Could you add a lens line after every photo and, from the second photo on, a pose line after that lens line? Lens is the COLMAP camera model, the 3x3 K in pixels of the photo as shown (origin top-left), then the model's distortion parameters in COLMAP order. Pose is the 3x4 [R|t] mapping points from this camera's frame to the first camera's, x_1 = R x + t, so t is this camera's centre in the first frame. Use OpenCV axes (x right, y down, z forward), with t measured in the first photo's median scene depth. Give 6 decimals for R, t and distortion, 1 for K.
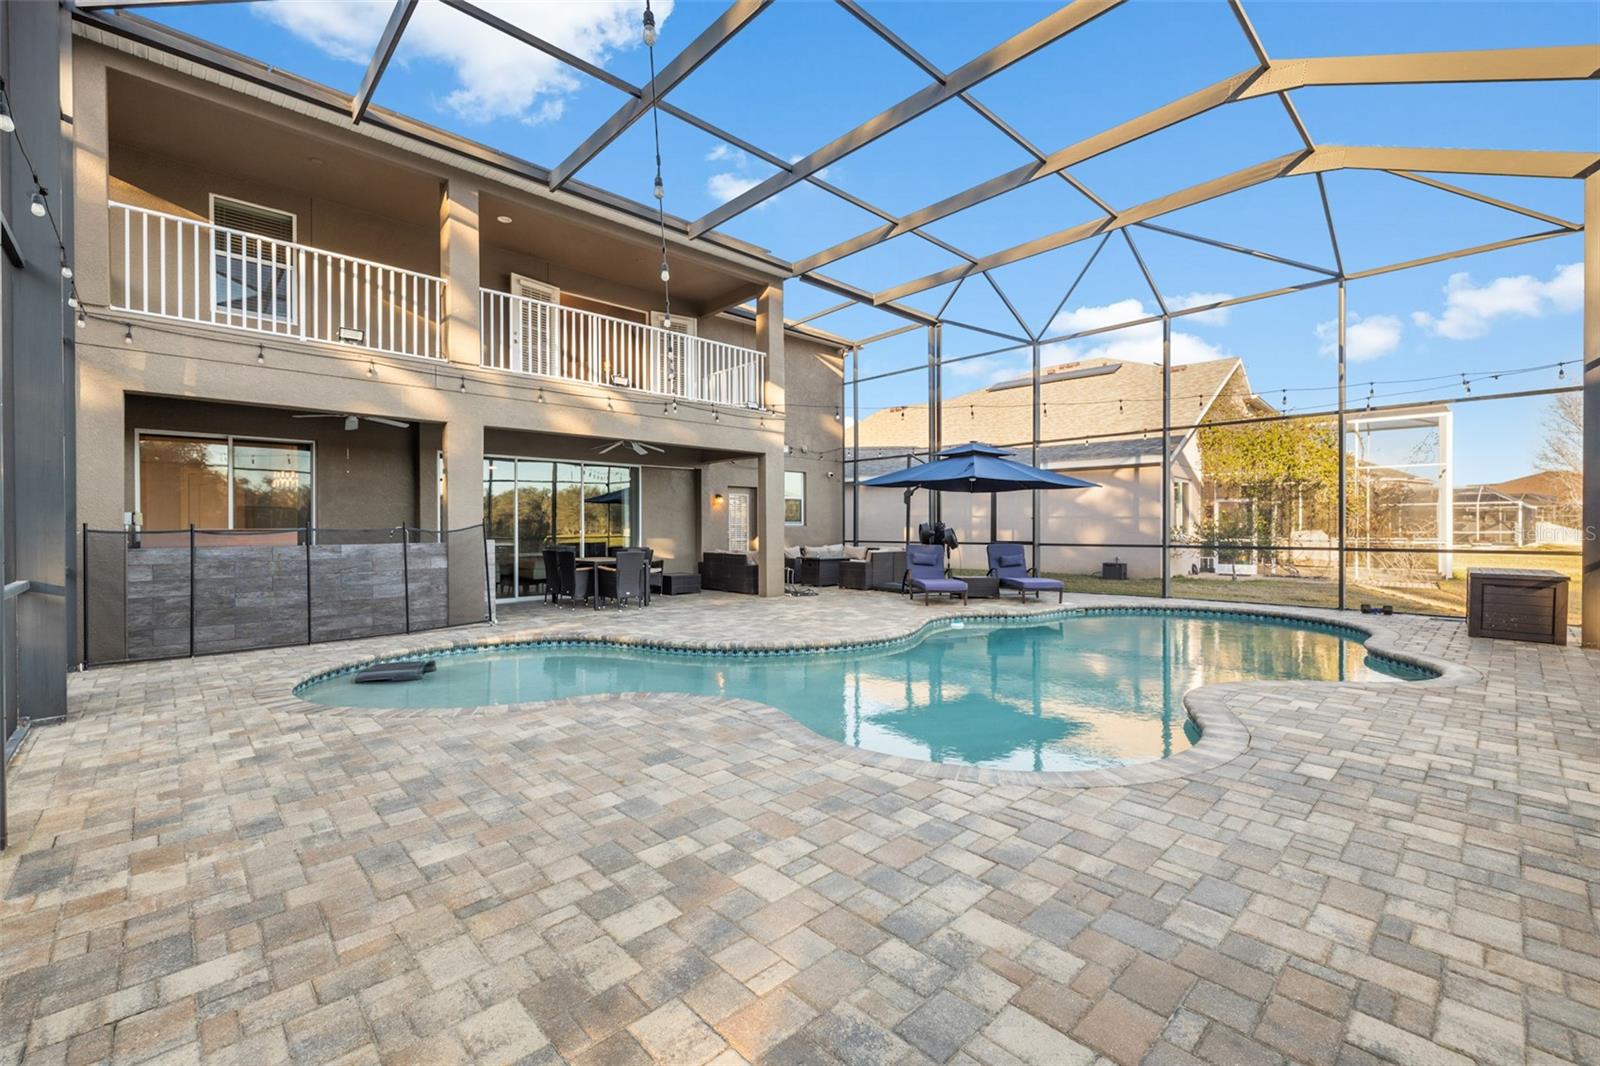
lens RADIAL K [[675.3, 0, 802.9], [0, 675.3, 536.2], [0, 0, 1]] dist [0.000765, 0.000373]
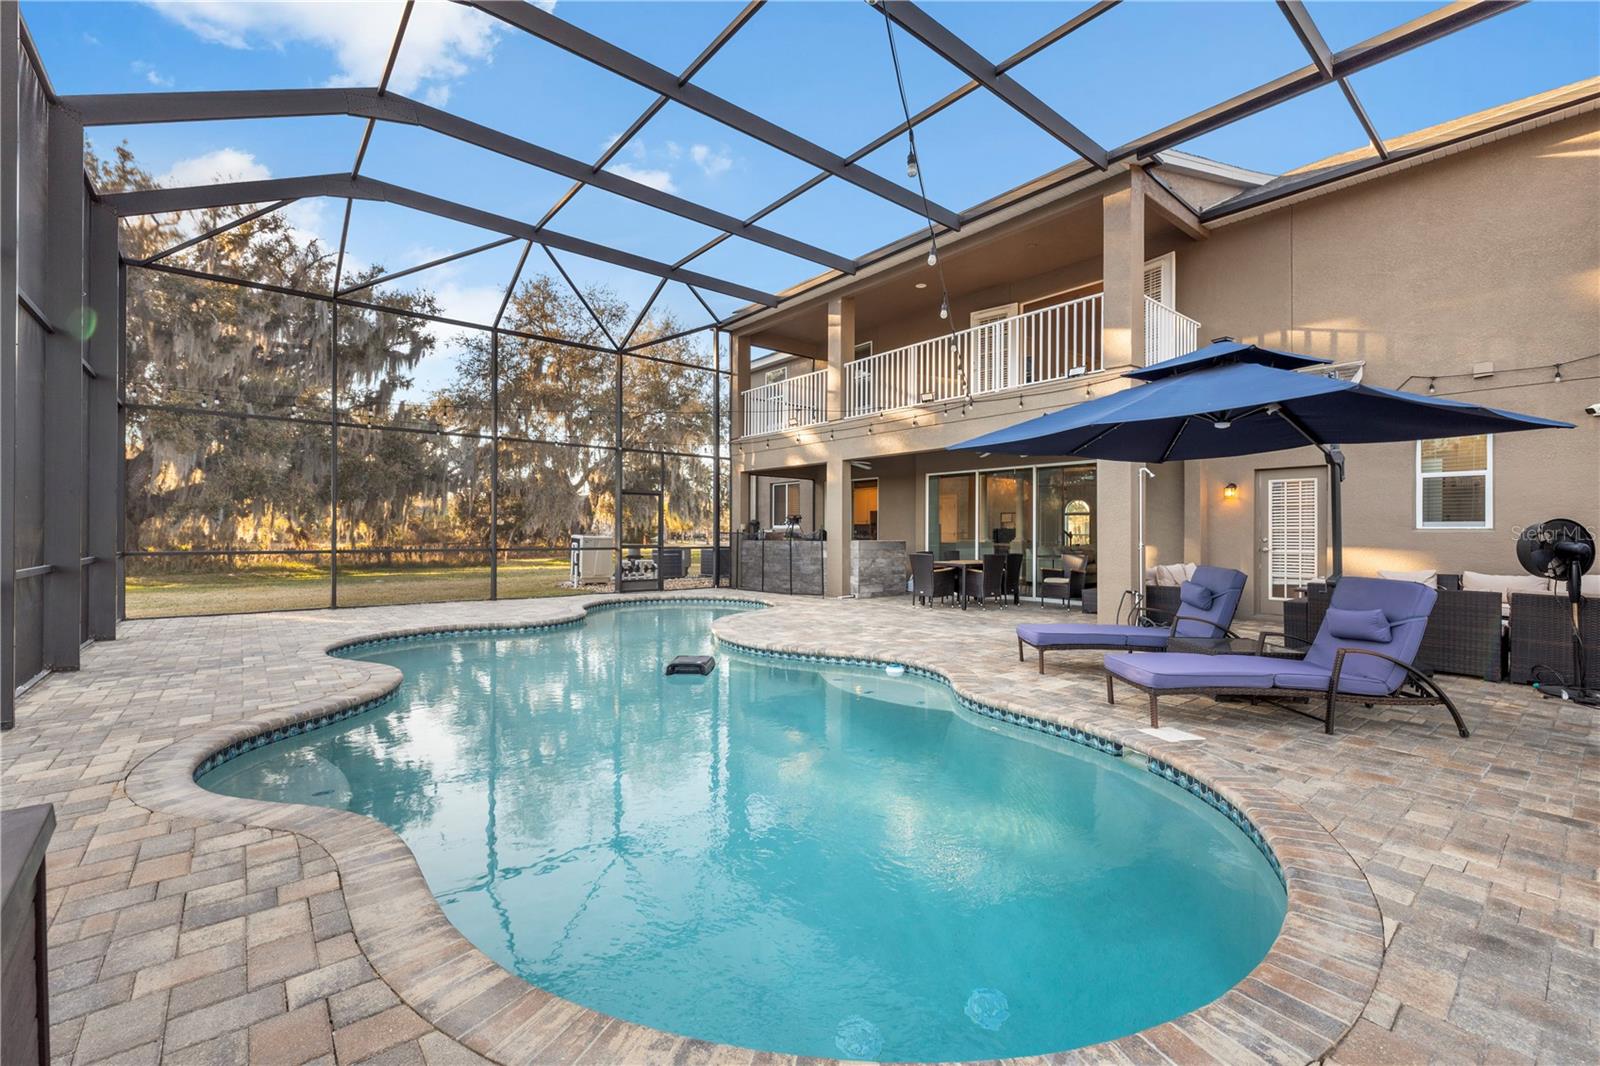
lens RADIAL K [[675.9, 0, 791.5], [0, 675.9, 539.5], [0, 0, 1]] dist [-0.000069, 0.000212]
pose [[-0.073526, 0.018981, -0.997113, 0.691975], [-0.009450, 0.999761, 0.019729, -0.017537], [0.997249, 0.010874, -0.073329, 0.719441]]
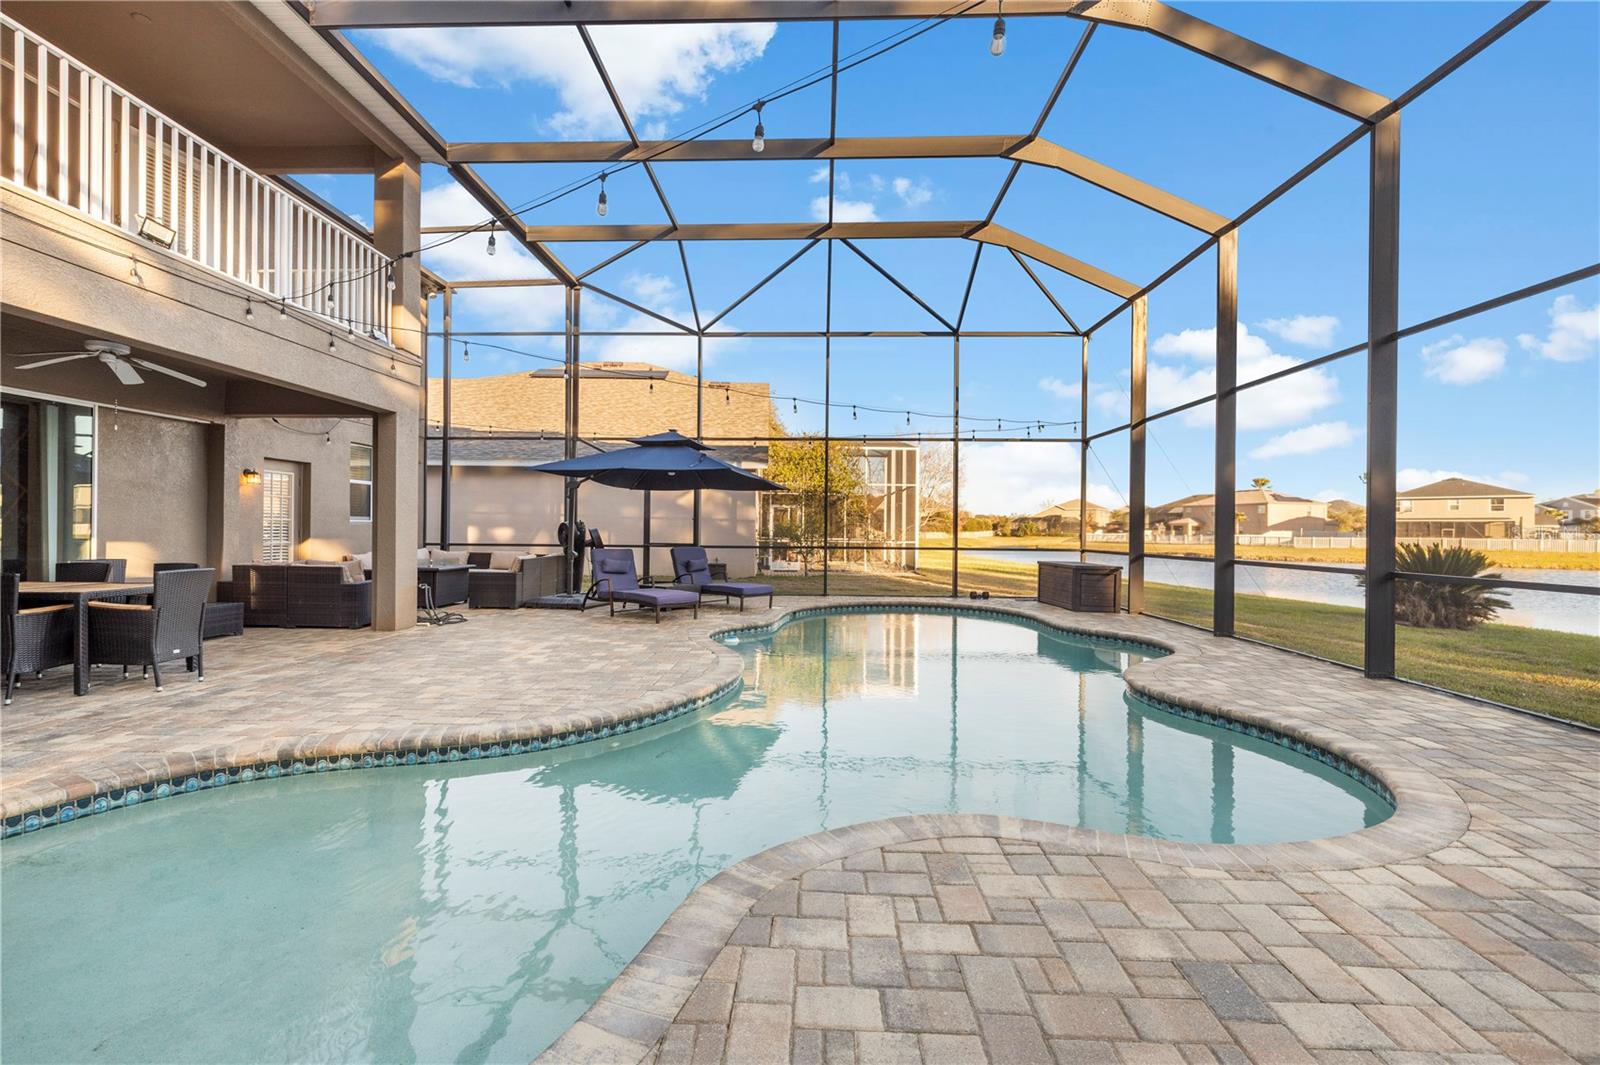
lens RADIAL K [[670.7, 0, 800.0], [0, 670.7, 532.5], [0, 0, 1]] dist [0.001234, -0.000232]
pose [[0.713077, 0.005940, 0.701061, -0.231436], [-0.002318, 0.999979, -0.006114, -0.002716], [-0.701082, 0.002735, 0.713075, 0.255109]]
